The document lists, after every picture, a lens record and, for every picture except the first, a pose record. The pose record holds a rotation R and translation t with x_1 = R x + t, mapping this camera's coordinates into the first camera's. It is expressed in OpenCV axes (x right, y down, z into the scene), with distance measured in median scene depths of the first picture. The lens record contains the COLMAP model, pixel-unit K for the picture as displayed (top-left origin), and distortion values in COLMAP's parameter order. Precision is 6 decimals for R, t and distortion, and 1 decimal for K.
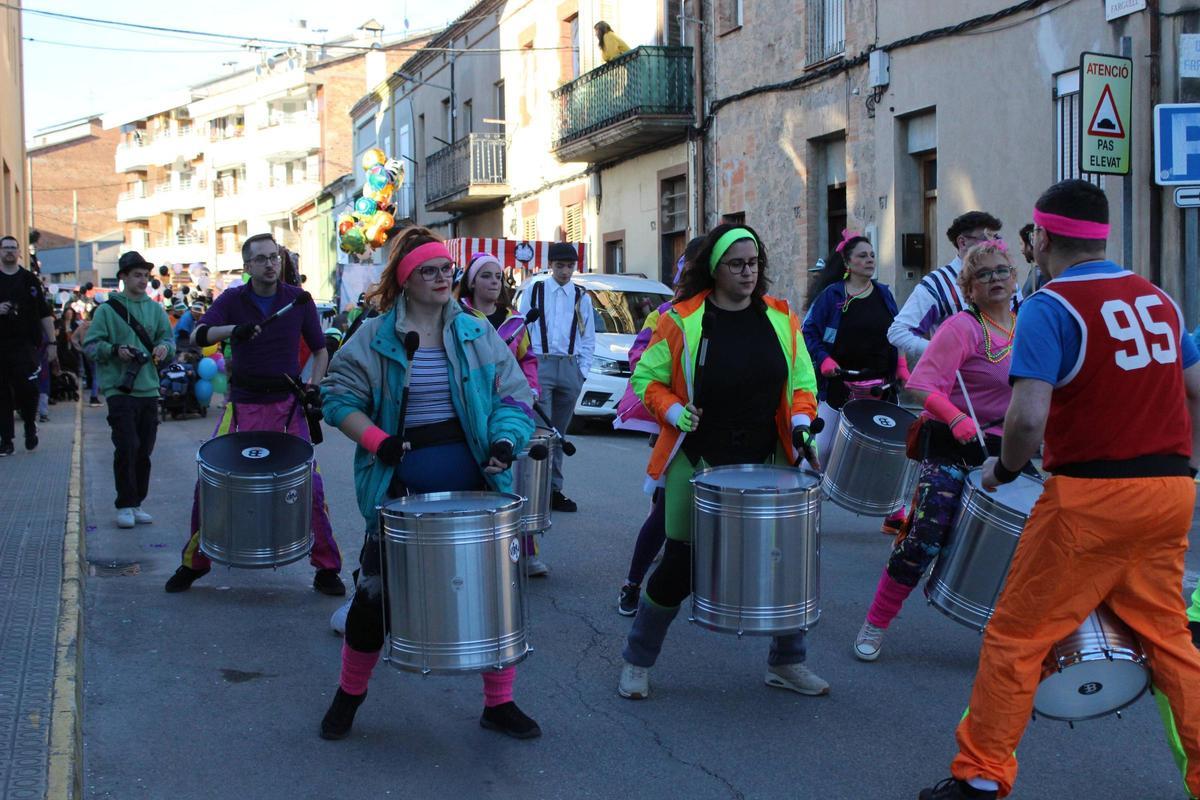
lens RADIAL K [[1592.8, 0, 600.0], [0, 1592.8, 400.0], [0, 0, 1]] dist [-0.081798, 0.164382]
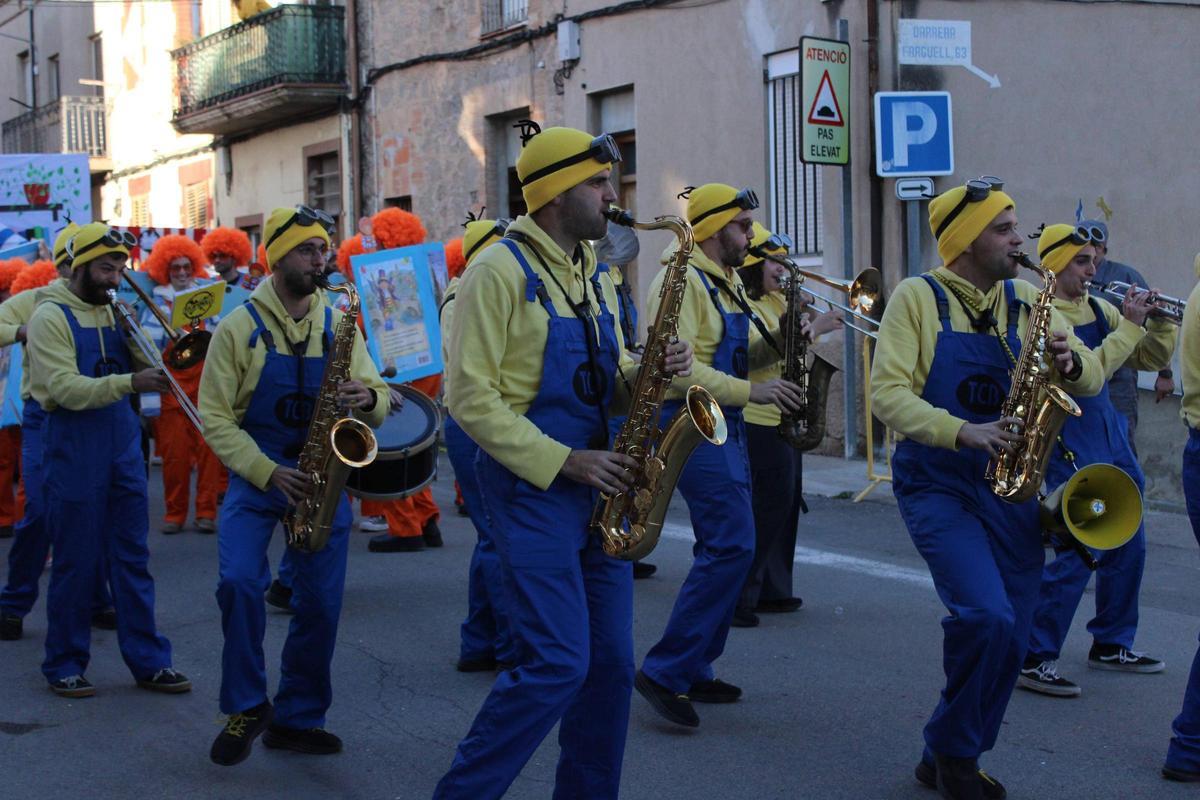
lens RADIAL K [[1865.0, 0, 600.0], [0, 1865.0, 400.0], [0, 0, 1]] dist [-0.028458, 0.124591]
pose [[0.975300, -0.020611, 0.219920, -0.035870], [0.020871, 0.999782, 0.001139, -0.003031], [-0.219895, 0.003480, 0.975517, -0.036693]]
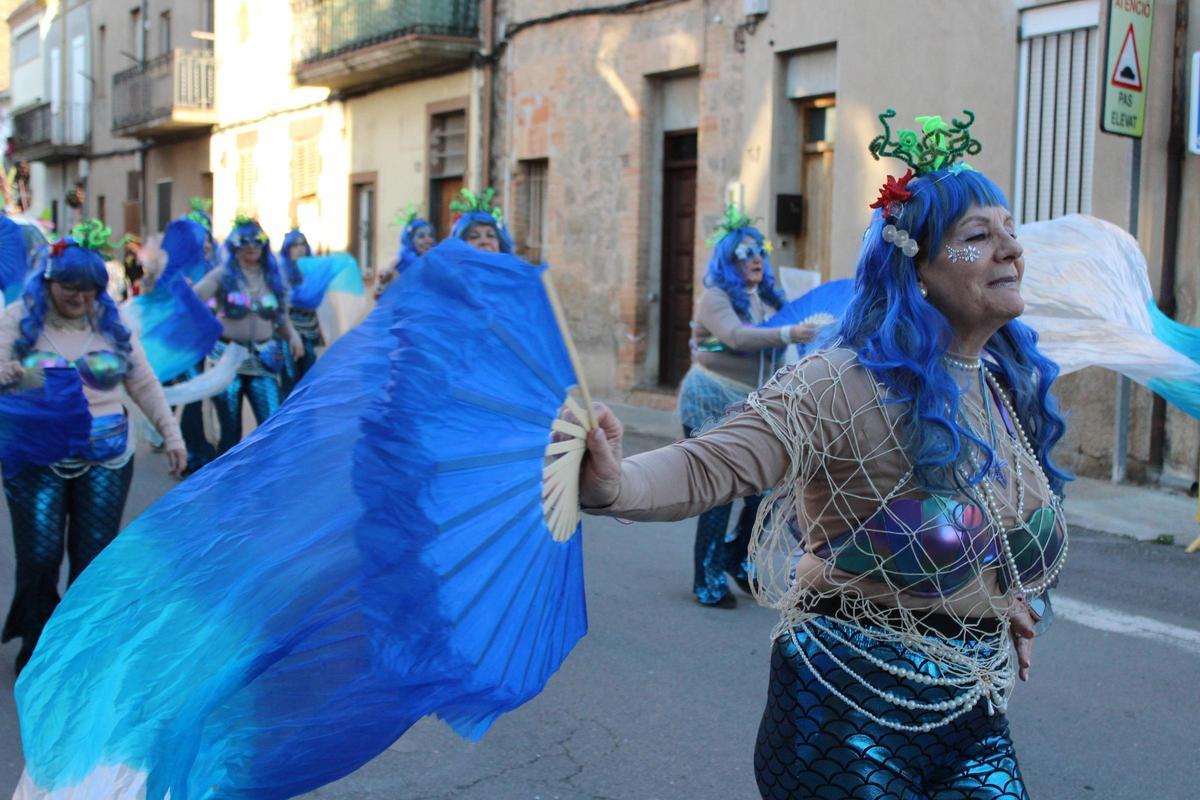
lens RADIAL K [[1592.8, 0, 600.0], [0, 1592.8, 400.0], [0, 0, 1]] dist [-0.081798, 0.164382]
pose [[0.974574, 0.020480, 0.223127, -0.065877], [-0.028042, 0.999133, 0.030776, -0.015233], [-0.222303, -0.036250, 0.974304, 0.158308]]
